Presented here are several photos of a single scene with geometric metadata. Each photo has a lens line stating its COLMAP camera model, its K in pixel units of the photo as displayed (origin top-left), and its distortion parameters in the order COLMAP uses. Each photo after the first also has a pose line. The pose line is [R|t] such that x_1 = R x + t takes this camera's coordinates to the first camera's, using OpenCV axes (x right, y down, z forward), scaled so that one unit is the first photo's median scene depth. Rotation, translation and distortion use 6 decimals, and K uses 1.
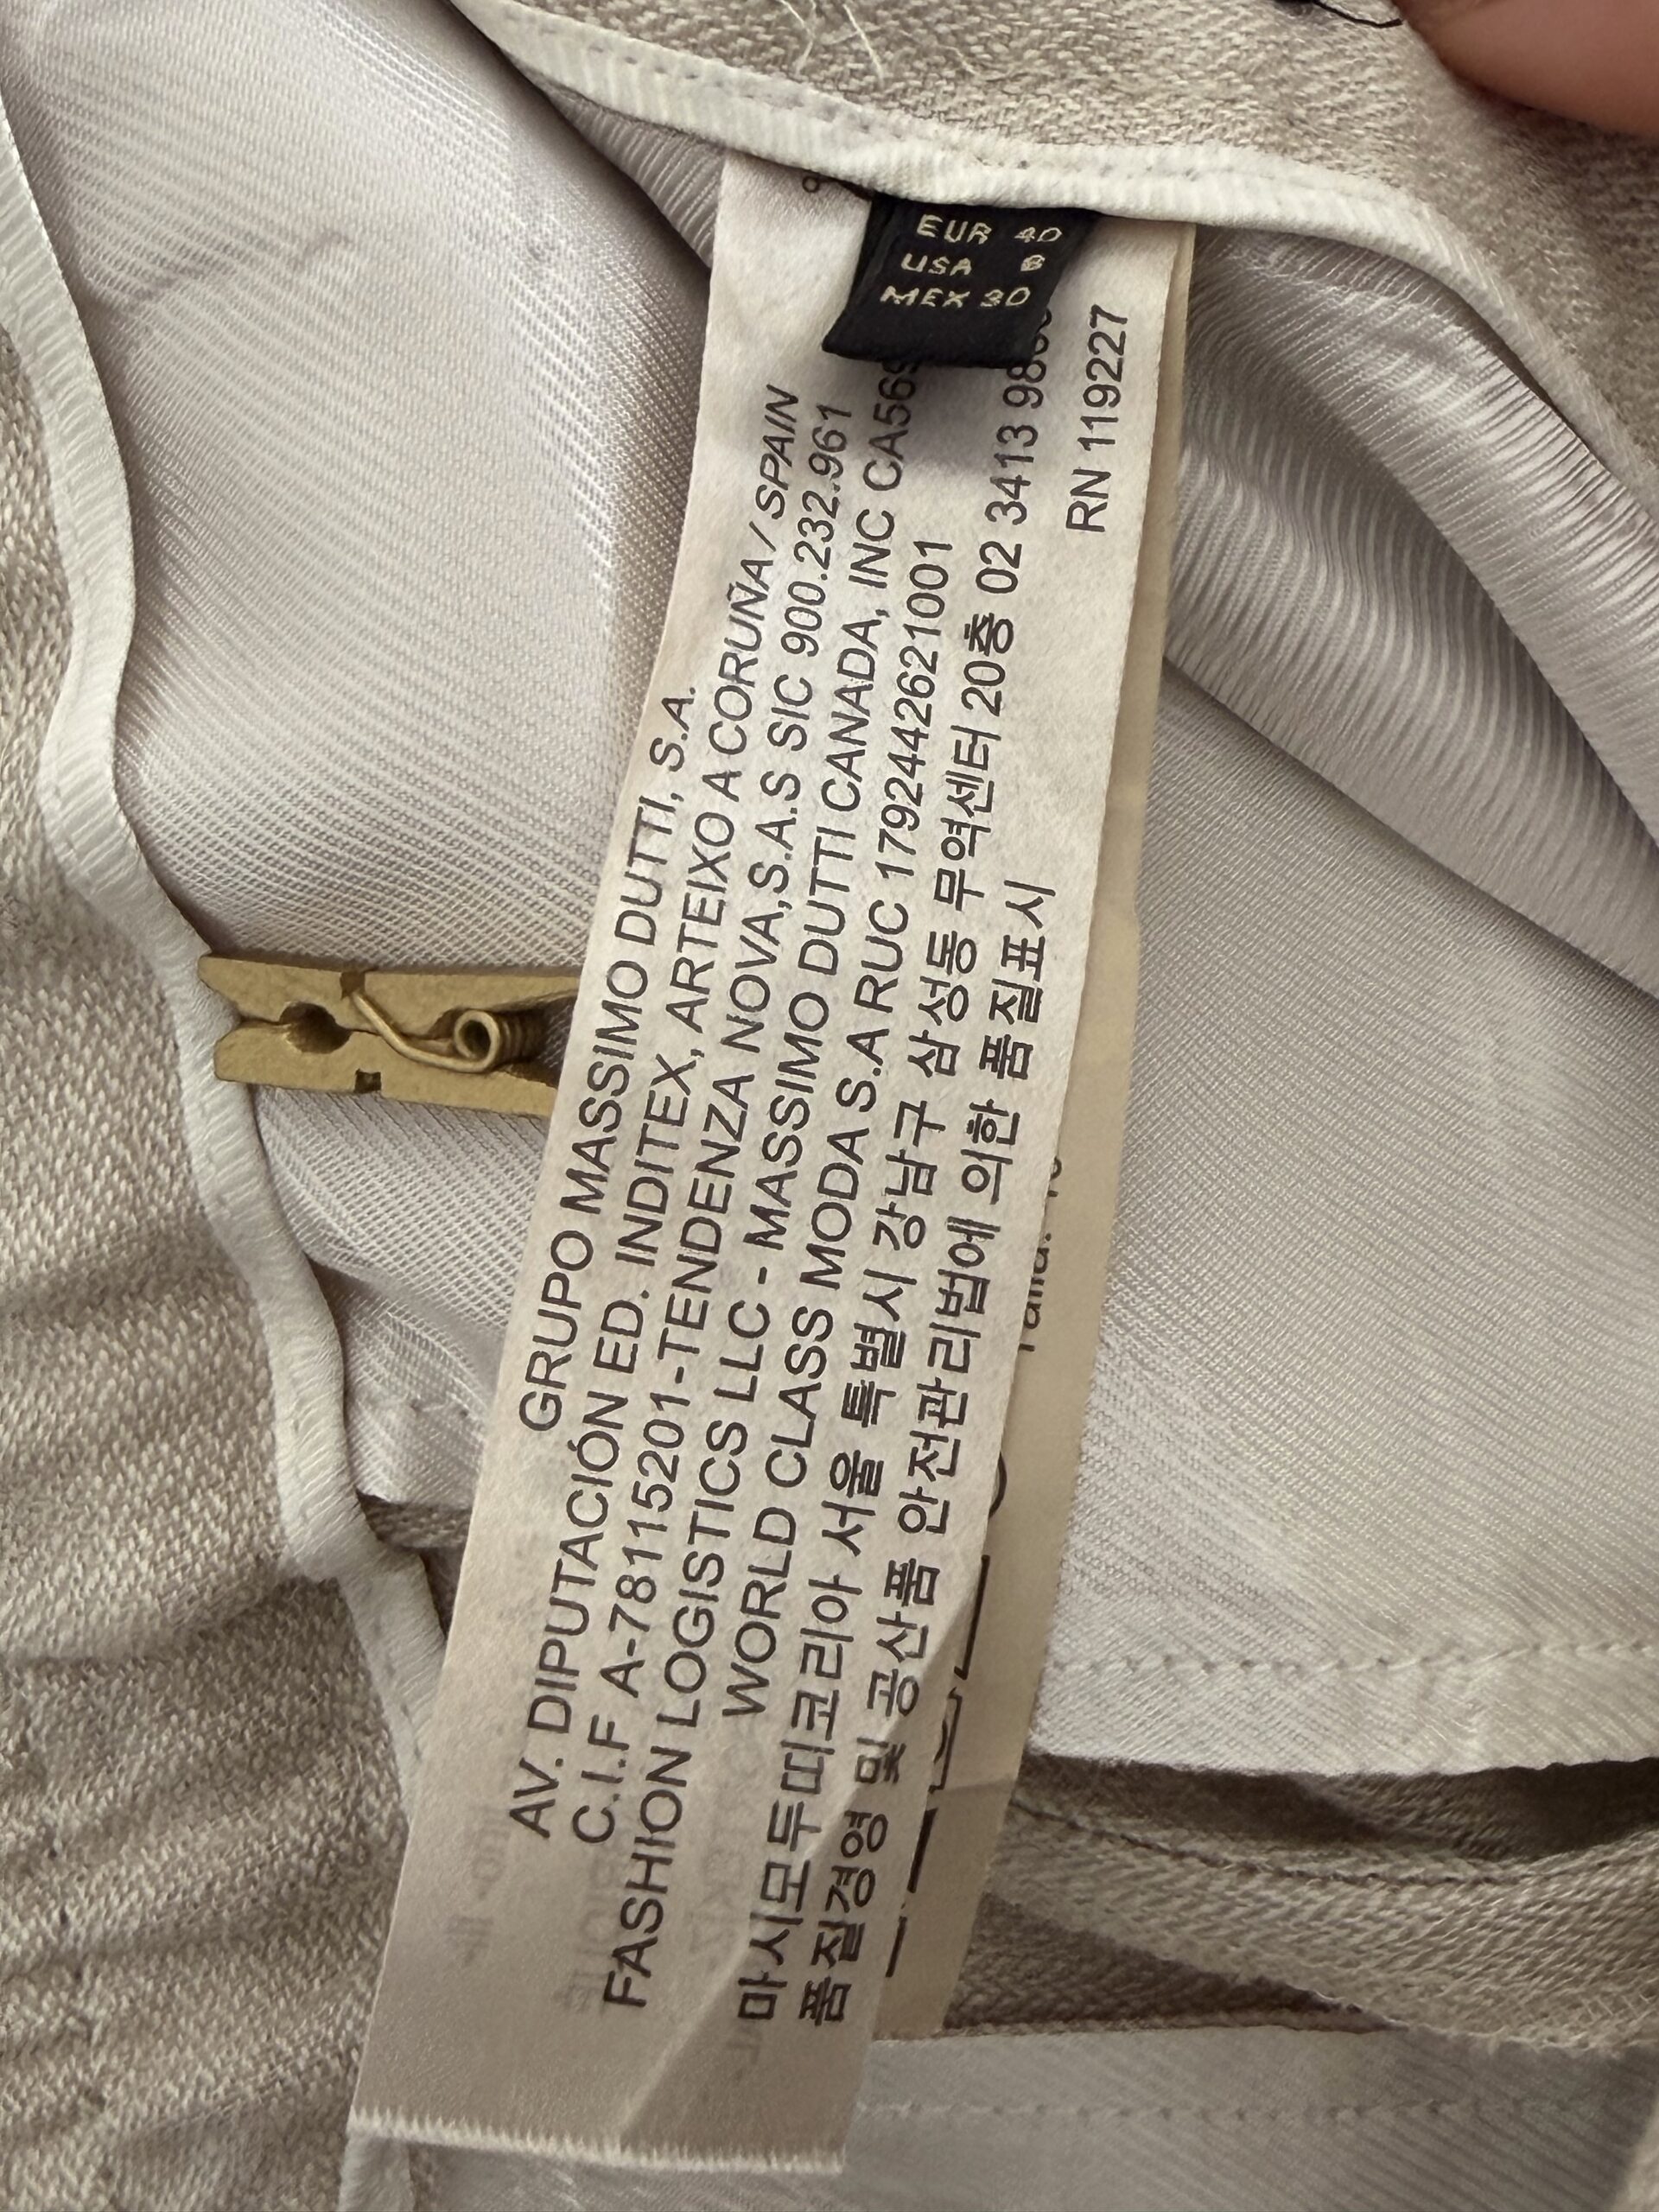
lens RADIAL K [[3168.0, 0, 826.2], [0, 3168.0, 1102.9], [0, 0, 1]] dist [0.174676, 0.000000]
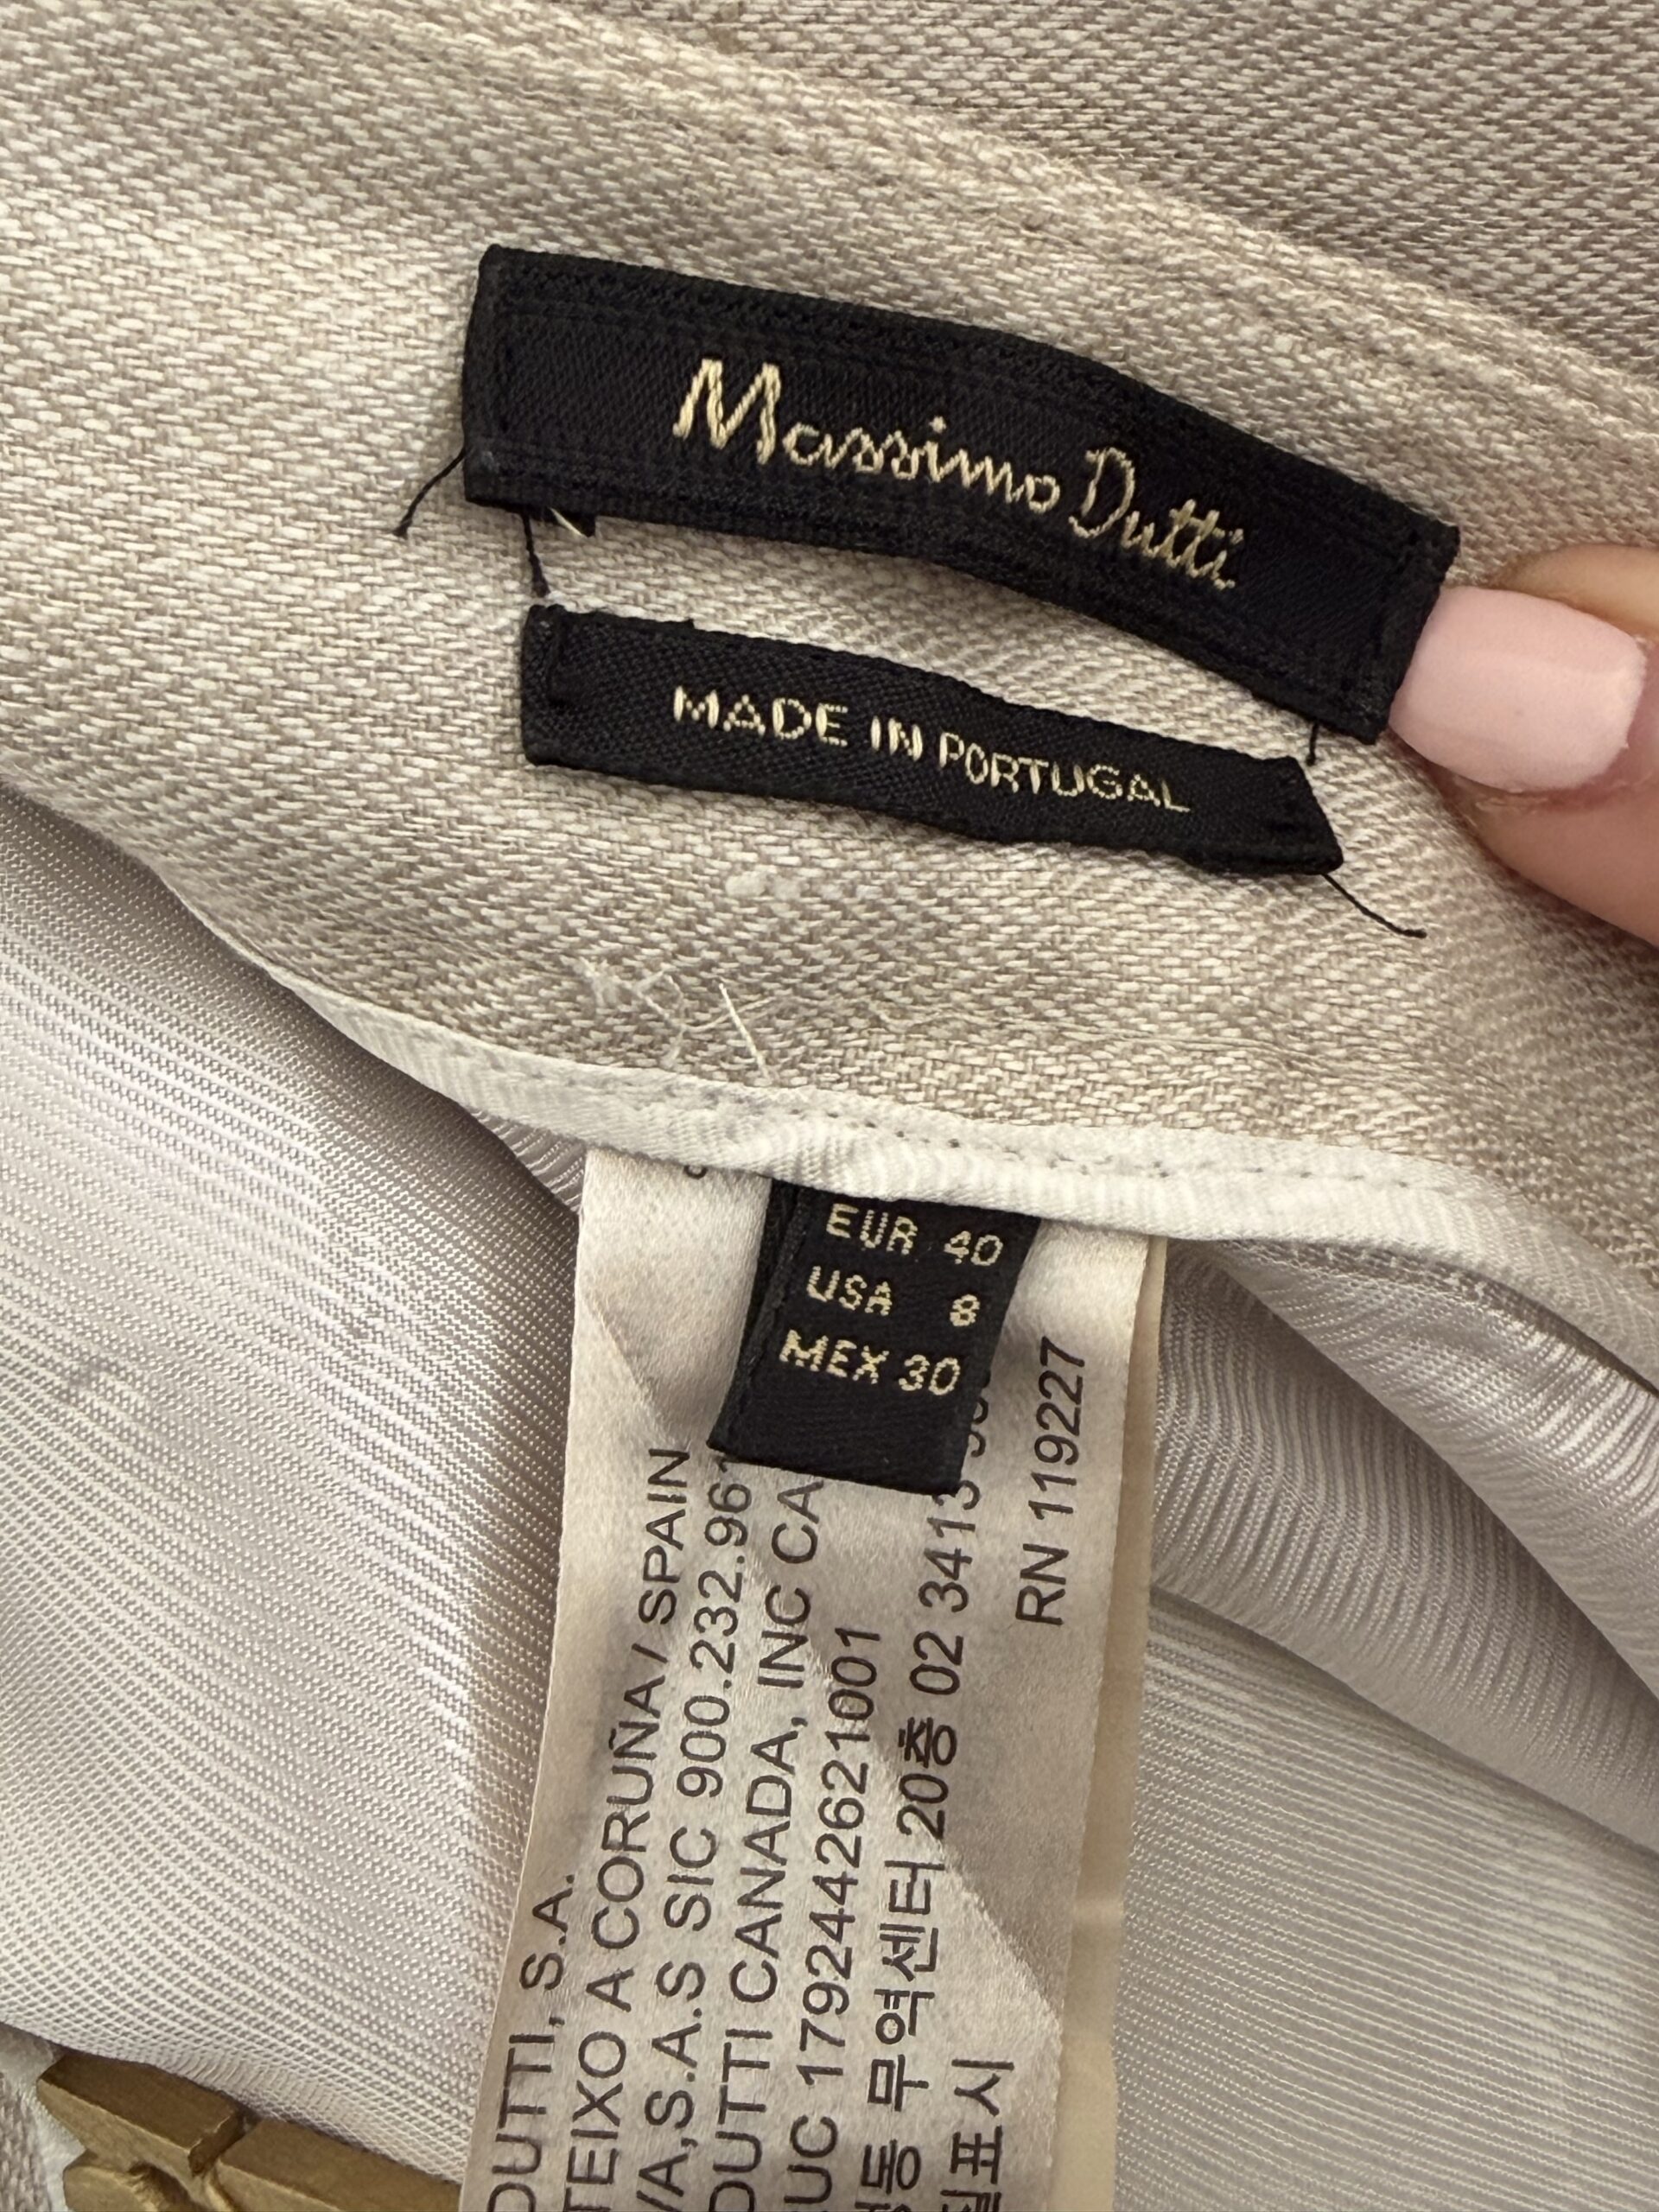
lens RADIAL K [[3168.0, 0, 834.0], [0, 3168.0, 1106.9], [0, 0, 1]] dist [0.174676, 0.000000]
pose [[0.997489, -0.029592, -0.064343, 0.085306], [0.047087, 0.955740, 0.290421, -0.550126], [0.052901, -0.292721, 0.954733, 0.247679]]
